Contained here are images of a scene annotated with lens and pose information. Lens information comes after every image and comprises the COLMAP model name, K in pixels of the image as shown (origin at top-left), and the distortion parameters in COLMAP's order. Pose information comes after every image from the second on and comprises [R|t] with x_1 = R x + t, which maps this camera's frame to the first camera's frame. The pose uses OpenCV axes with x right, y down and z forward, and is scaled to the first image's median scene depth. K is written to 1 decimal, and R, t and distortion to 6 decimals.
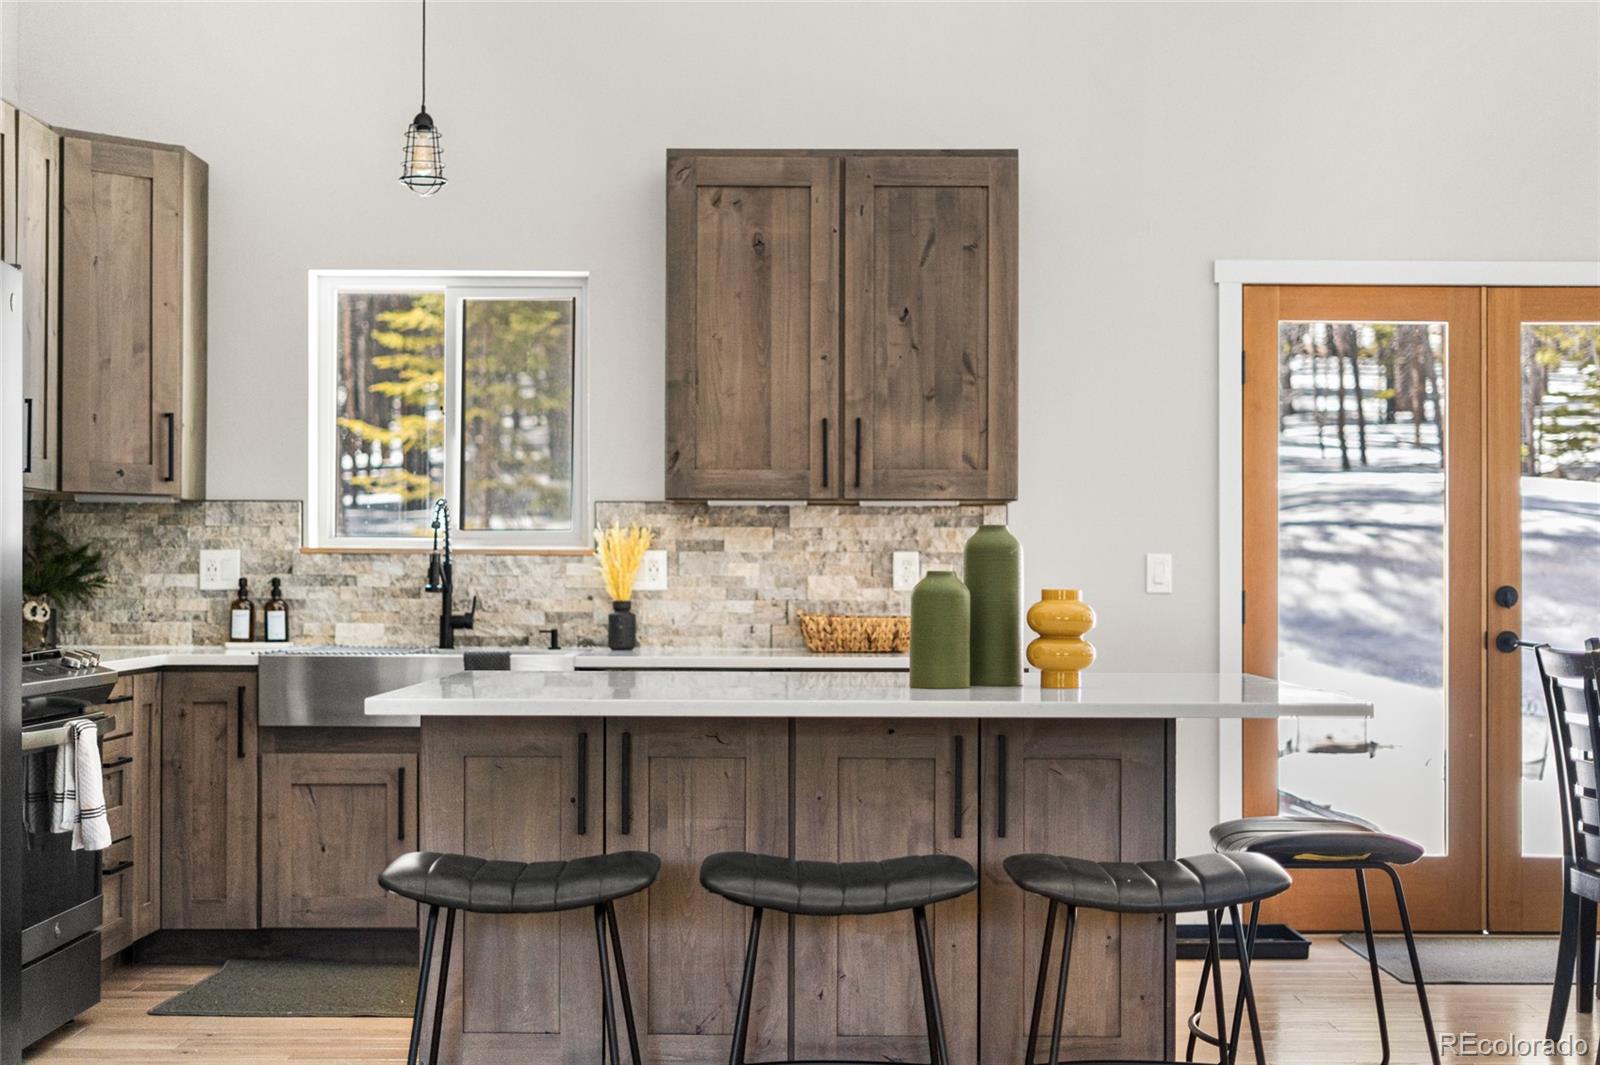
lens RADIAL K [[2418.4, 0, 813.4], [0, 2418.4, 546.8], [0, 0, 1]] dist [-0.011087, 0.000000]
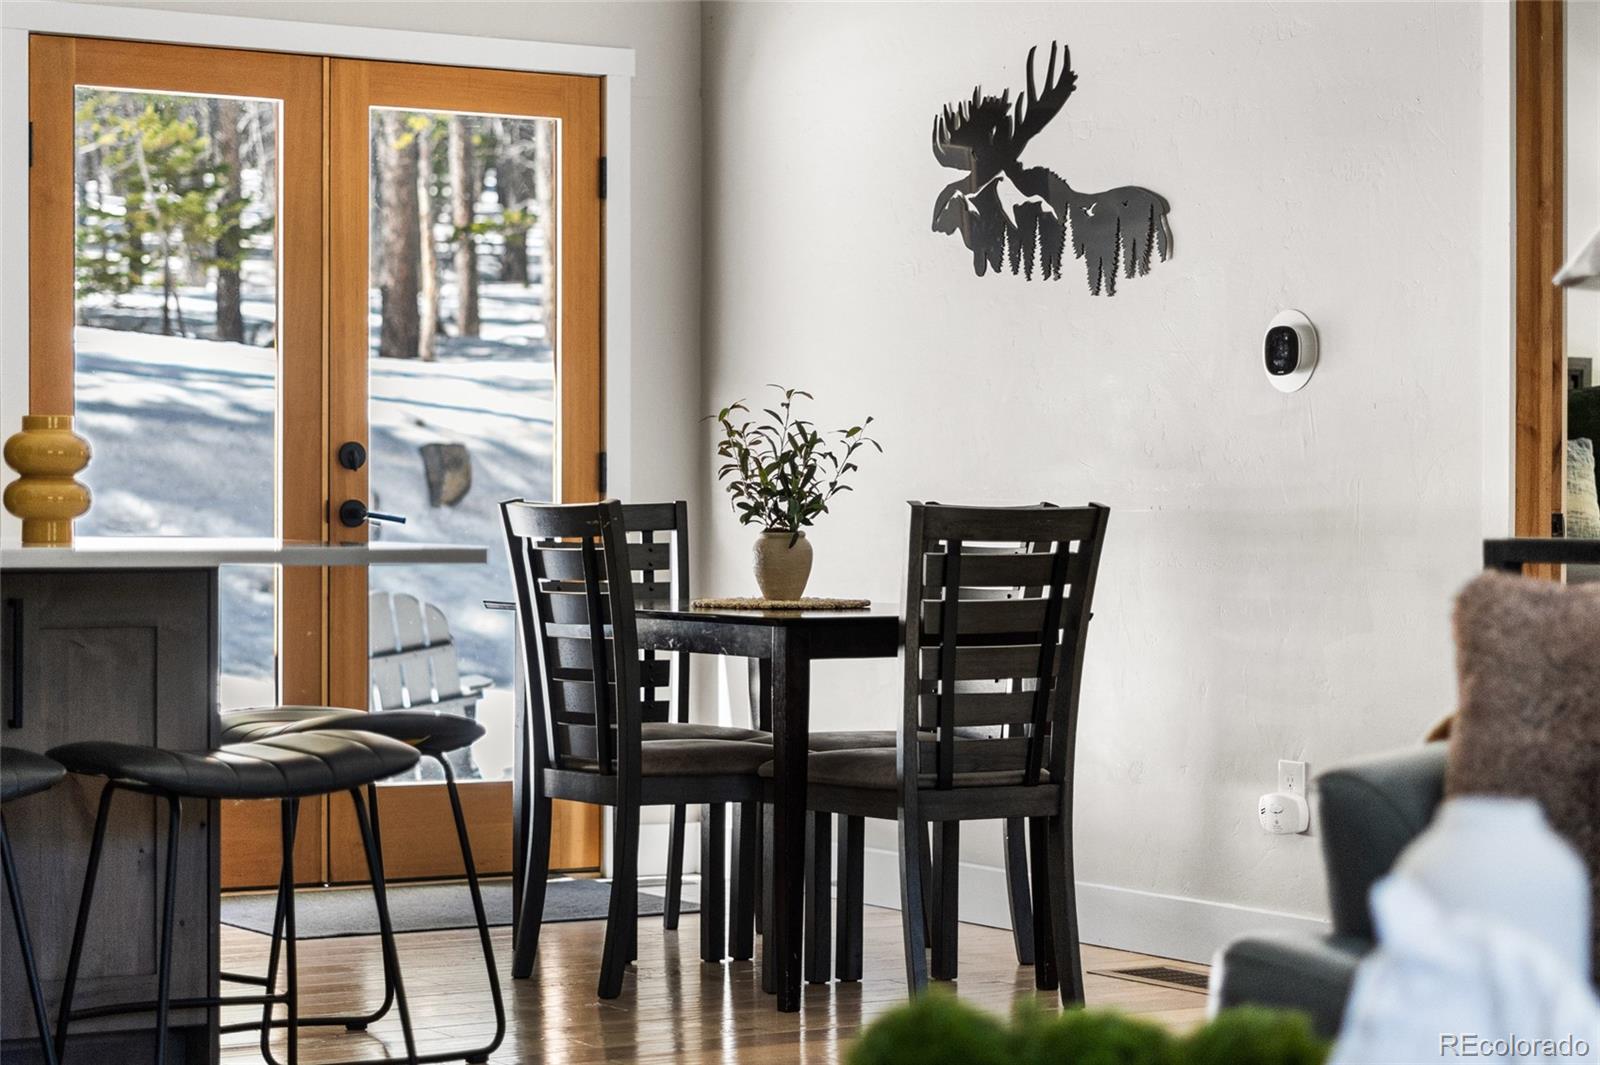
lens RADIAL K [[3669.0, 0, 804.4], [0, 3669.0, 540.0], [0, 0, 1]] dist [-0.010336, 0.000000]
pose [[0.854746, -0.005255, 0.519020, -0.279313], [-0.007957, 0.999699, 0.023226, 0.026096], [-0.518986, -0.023983, 0.854446, -0.124917]]
